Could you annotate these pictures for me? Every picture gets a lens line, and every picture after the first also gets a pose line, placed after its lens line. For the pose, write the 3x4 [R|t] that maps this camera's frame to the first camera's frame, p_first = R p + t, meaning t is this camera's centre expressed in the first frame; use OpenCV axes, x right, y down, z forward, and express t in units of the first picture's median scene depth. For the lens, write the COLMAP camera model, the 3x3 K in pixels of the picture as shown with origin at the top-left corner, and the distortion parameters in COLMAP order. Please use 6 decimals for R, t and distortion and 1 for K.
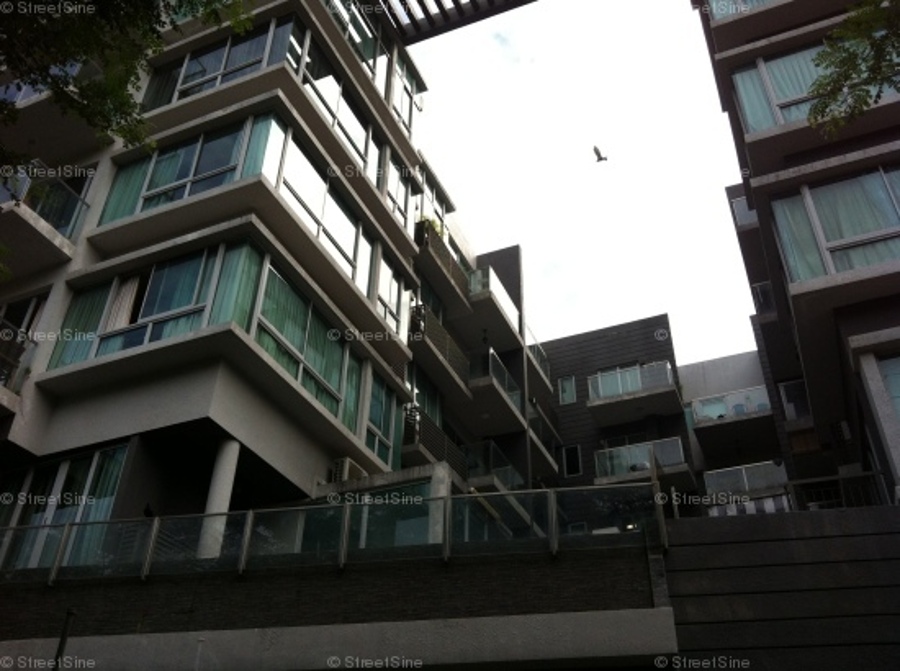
lens RADIAL K [[864.1, 0, 452.1], [0, 864.1, 292.2], [0, 0, 1]] dist [0.045454, -0.003661]
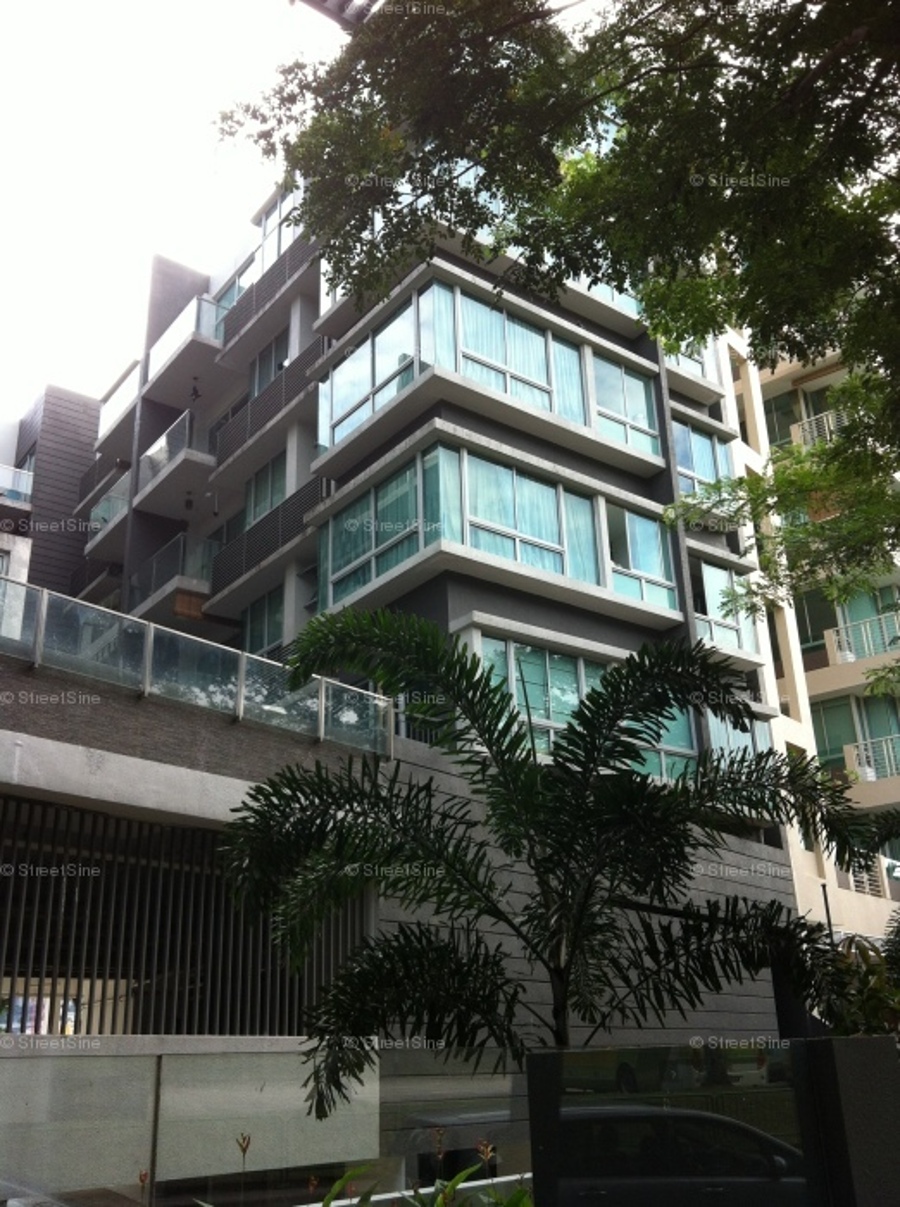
lens RADIAL K [[1158.9, 0, 450.0], [0, 1158.9, 603.5], [0, 0, 1]] dist [0.045454, -0.003661]
pose [[0.494456, 0.313073, 0.810863, -0.888429], [-0.516470, 0.856162, -0.015624, 0.092726], [-0.699122, -0.411061, 0.585028, 0.141762]]
